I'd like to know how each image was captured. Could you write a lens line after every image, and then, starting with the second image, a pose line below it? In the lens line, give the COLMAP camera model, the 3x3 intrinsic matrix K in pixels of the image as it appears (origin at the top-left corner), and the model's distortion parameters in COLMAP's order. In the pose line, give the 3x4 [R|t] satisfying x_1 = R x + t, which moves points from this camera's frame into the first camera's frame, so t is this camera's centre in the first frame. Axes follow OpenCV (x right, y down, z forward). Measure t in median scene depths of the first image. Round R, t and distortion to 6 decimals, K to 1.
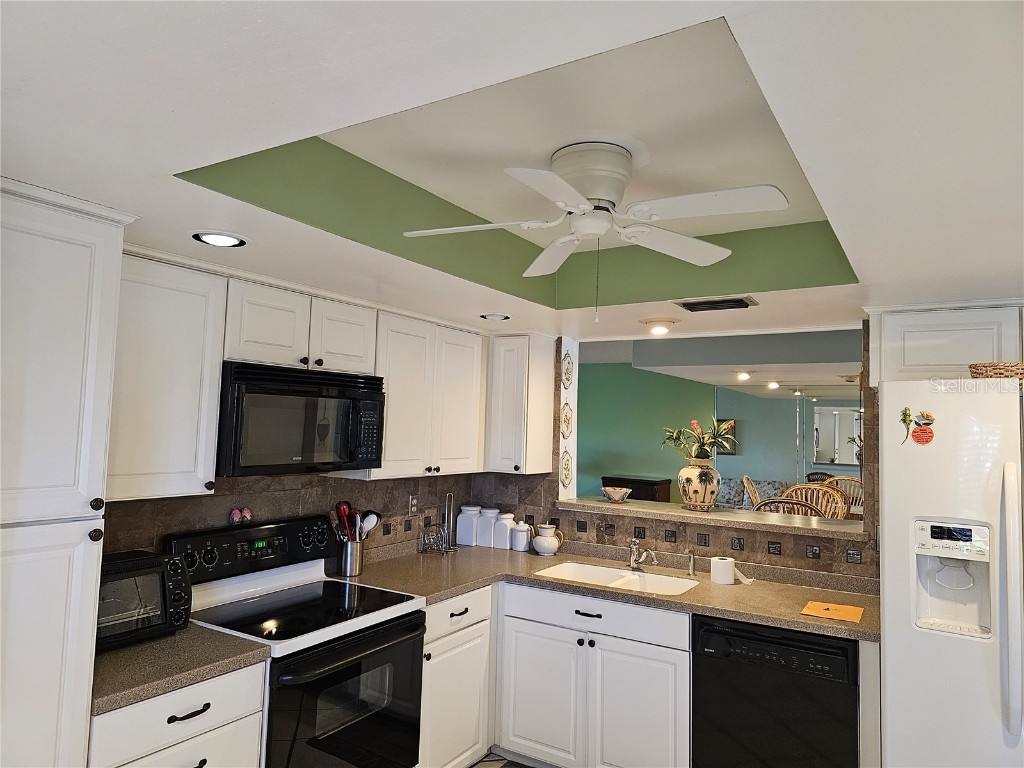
lens RADIAL K [[687.6, 0, 508.2], [0, 687.6, 383.9], [0, 0, 1]] dist [0.036737, -0.011735]
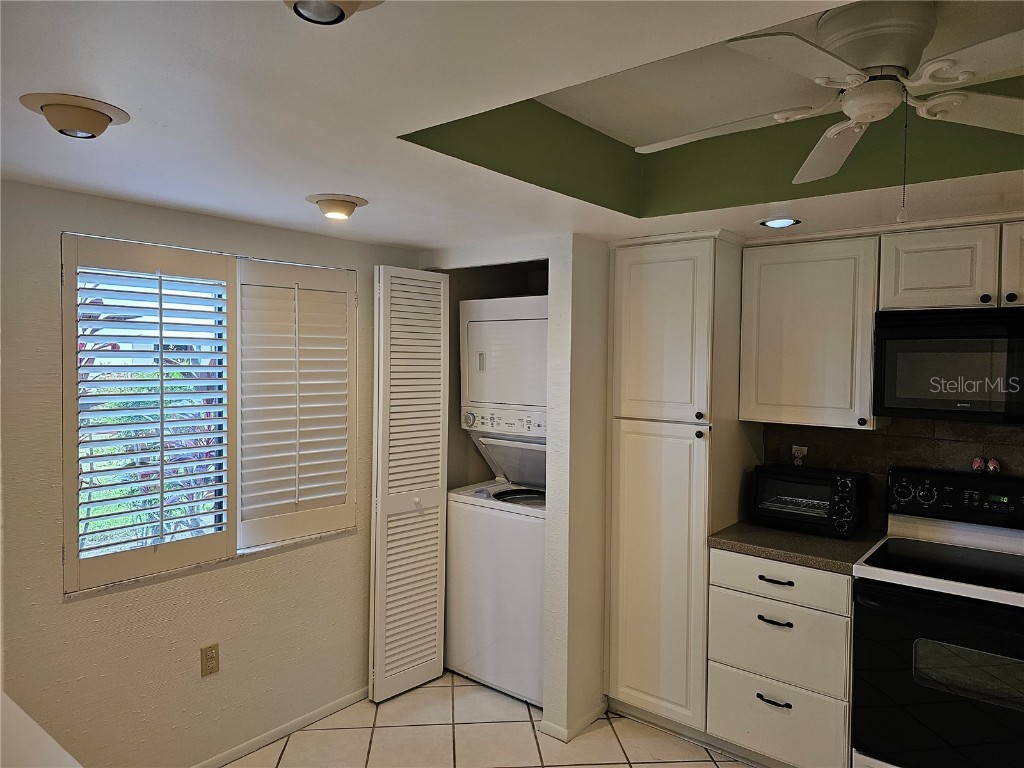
lens RADIAL K [[687.6, 0, 514.0], [0, 687.6, 379.1], [0, 0, 1]] dist [0.036737, -0.011735]
pose [[-0.122240, 0.006605, -0.992479, 1.058680], [0.047082, 0.998891, 0.000849, 0.063811], [0.991383, -0.046624, -0.122416, 0.767558]]
